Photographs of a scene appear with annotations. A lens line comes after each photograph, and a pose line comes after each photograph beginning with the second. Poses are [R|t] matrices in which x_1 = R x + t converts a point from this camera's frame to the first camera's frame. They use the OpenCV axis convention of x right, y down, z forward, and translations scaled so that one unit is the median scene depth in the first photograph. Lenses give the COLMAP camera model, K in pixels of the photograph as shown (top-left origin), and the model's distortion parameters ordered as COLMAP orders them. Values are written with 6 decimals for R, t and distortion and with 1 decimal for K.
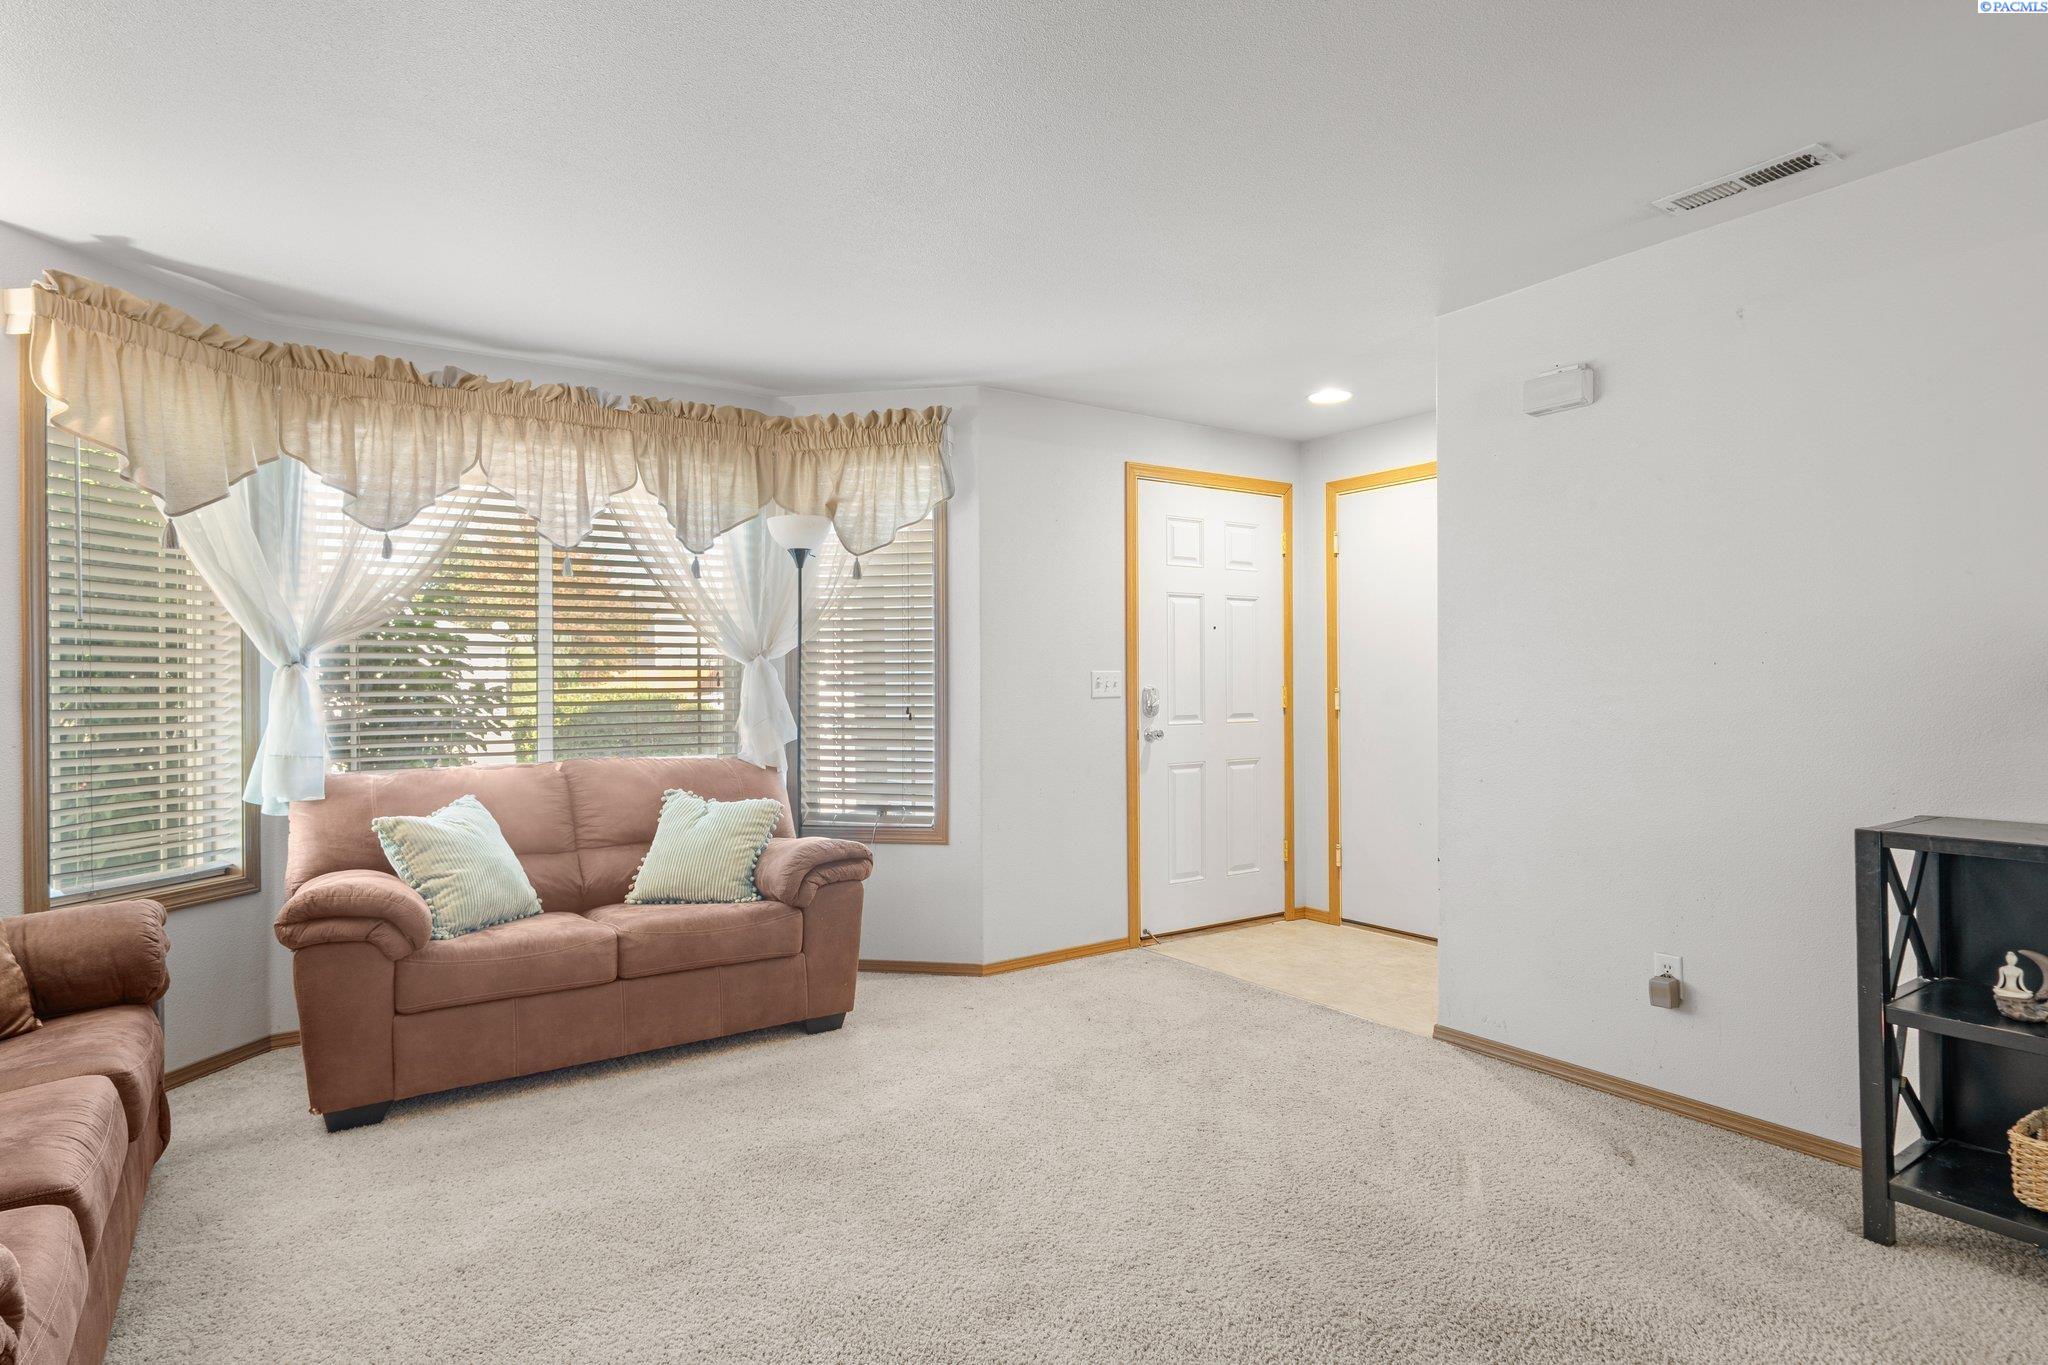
lens RADIAL K [[1064.2, 0, 1037.8], [0, 1064.2, 679.0], [0, 0, 1]] dist [-0.009948, -0.000070]
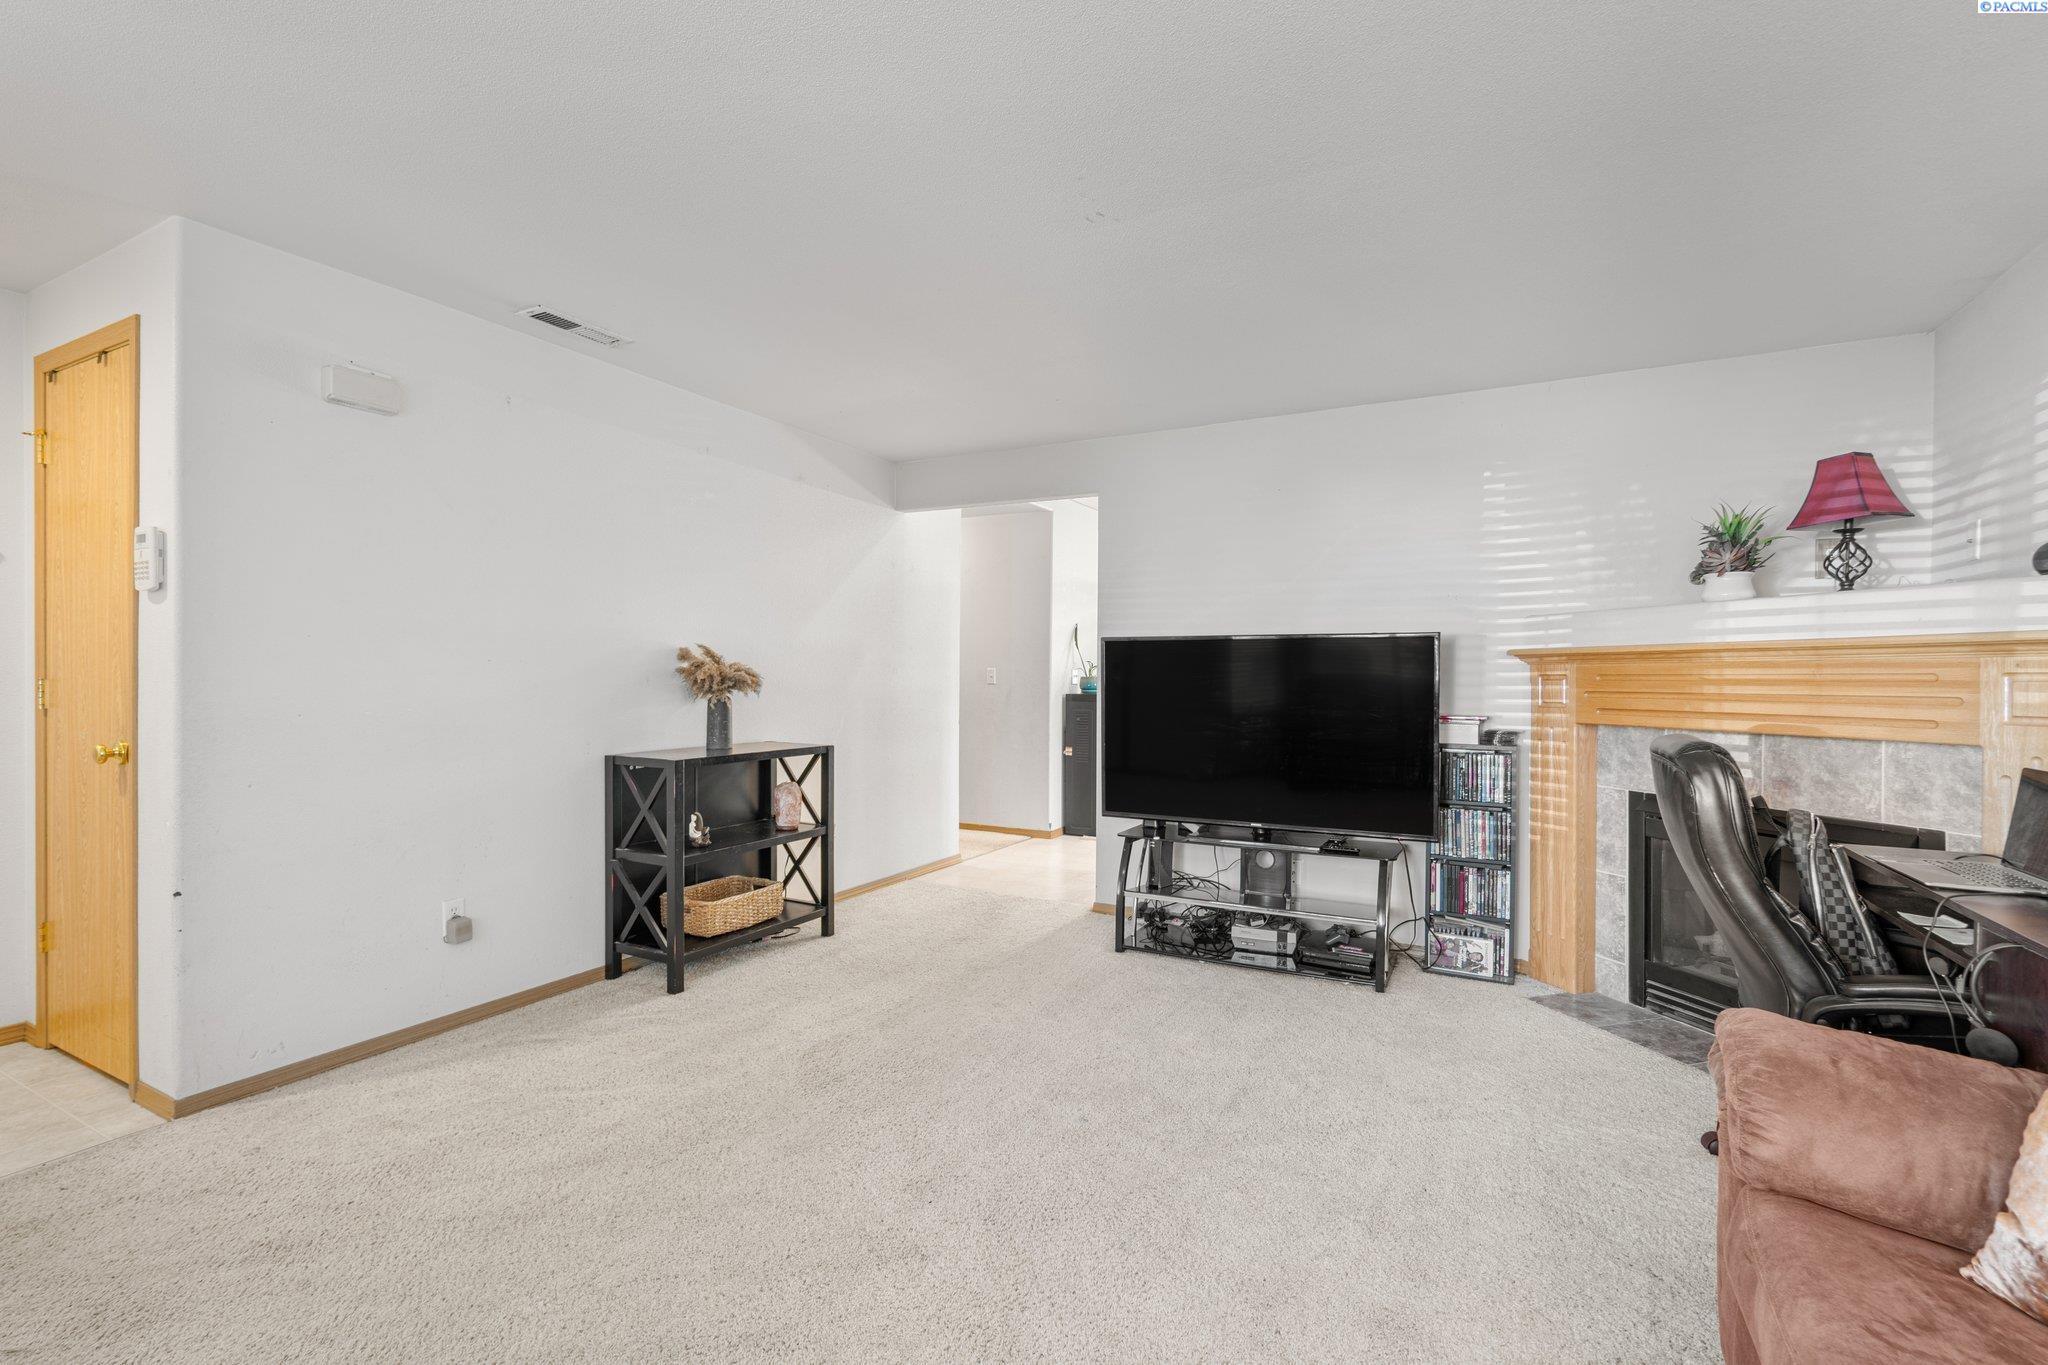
lens RADIAL K [[953.9, 0, 1069.7], [0, 953.9, 675.4], [0, 0, 1]] dist [0.000718, 0.000238]
pose [[-0.463397, -0.001684, 0.886149, -0.555398], [-0.004532, 0.999990, -0.000469, 0.000208], [-0.886139, -0.004234, -0.463400, 0.701496]]
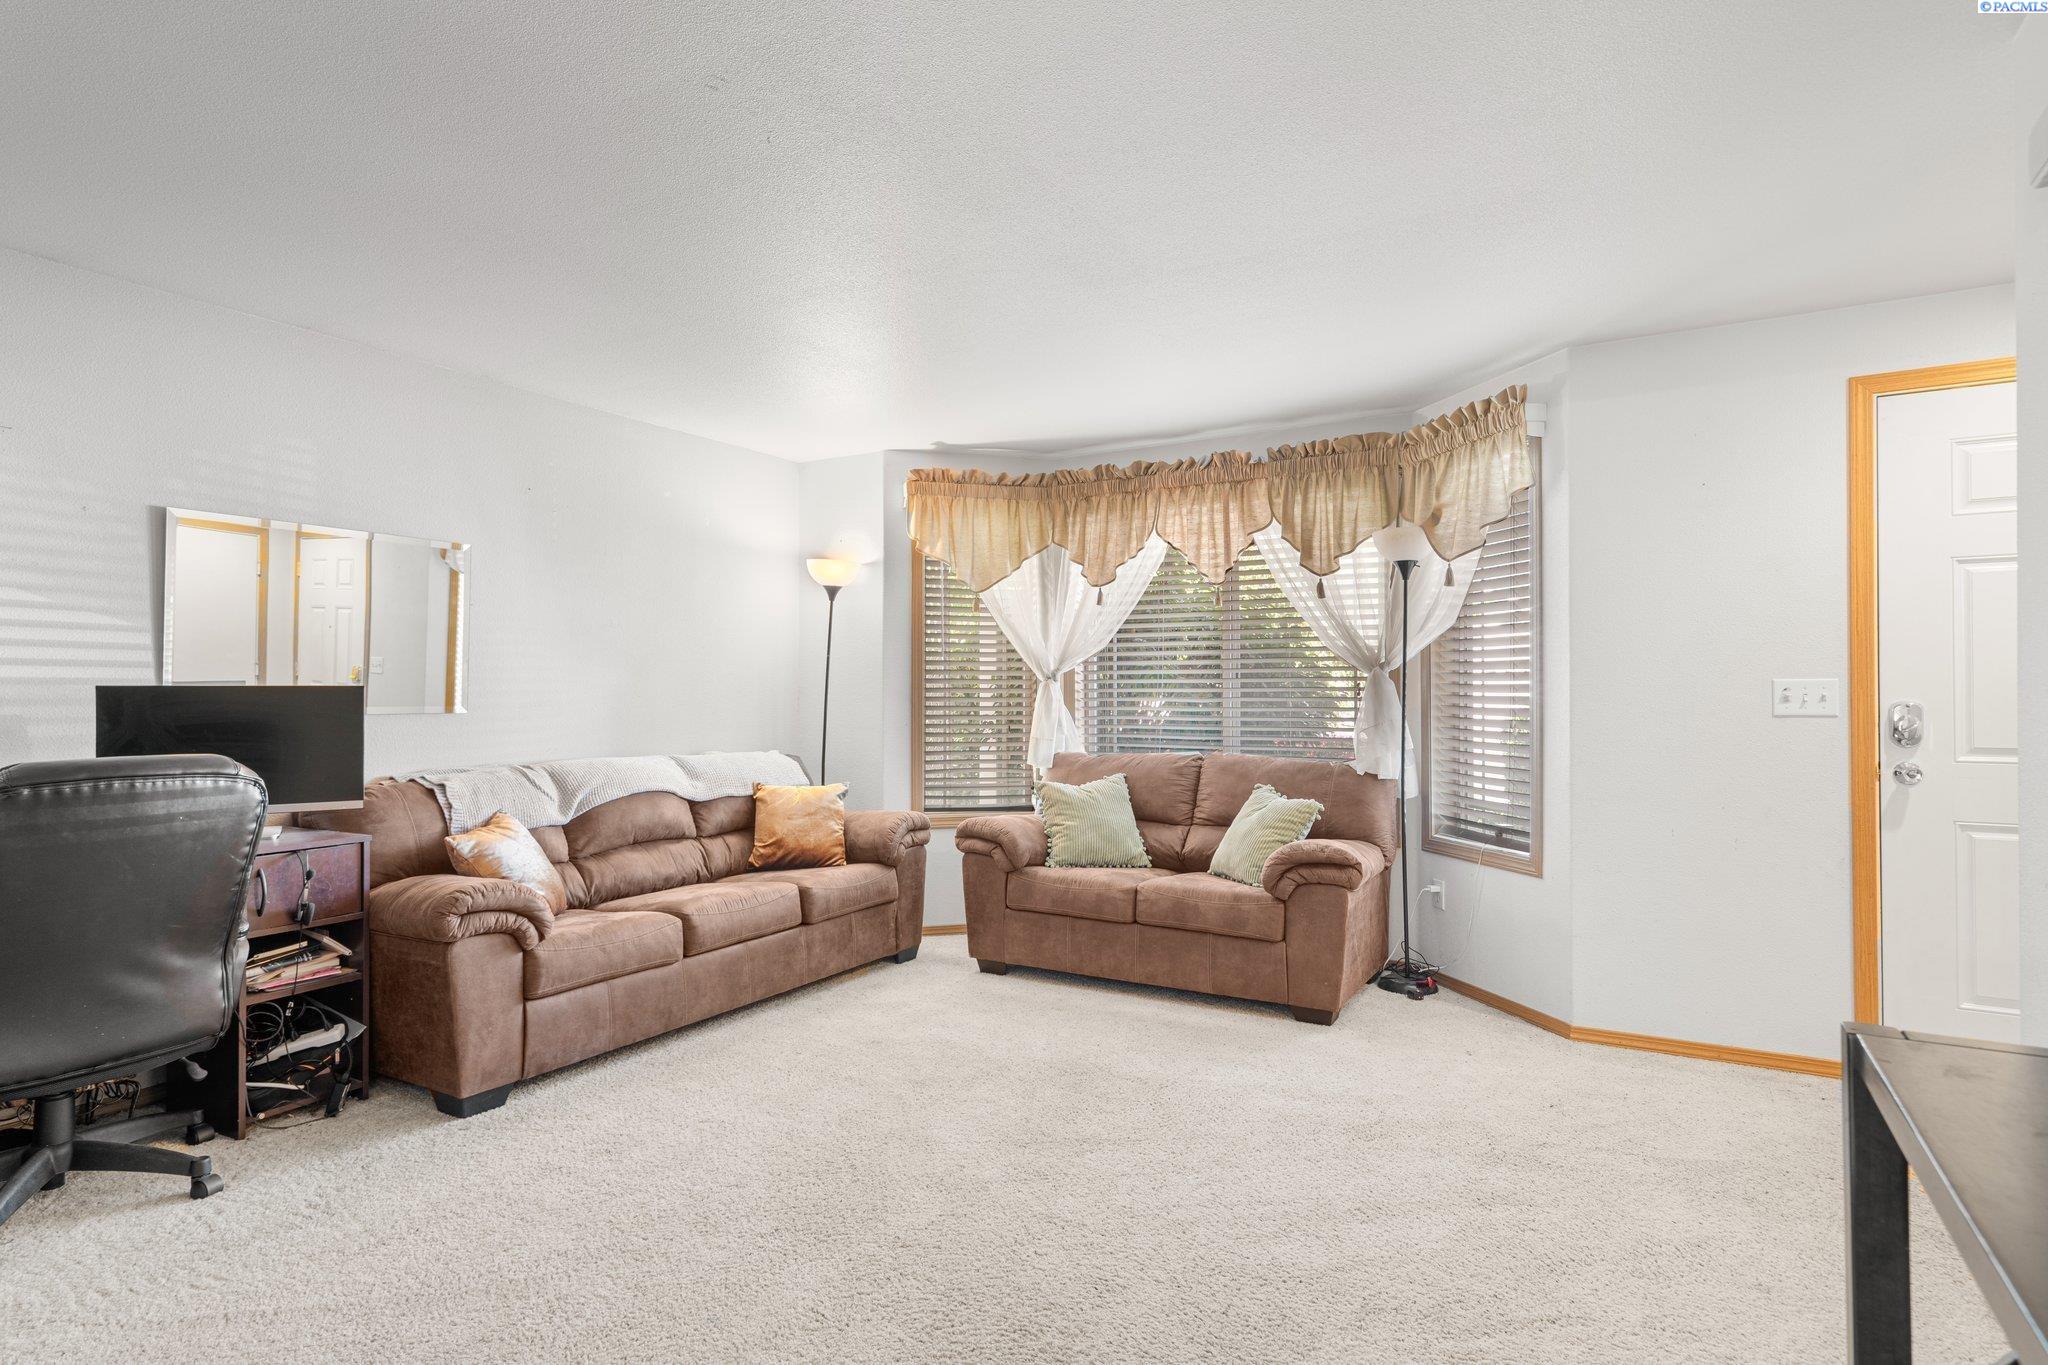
lens RADIAL K [[1064.2, 0, 1033.7], [0, 1064.2, 683.0], [0, 0, 1]] dist [-0.009948, -0.000070]
pose [[0.422254, -0.002850, -0.906473, 0.640001], [0.000575, 0.999996, -0.002876, -0.004204], [0.906478, 0.000694, 0.422253, 0.300070]]
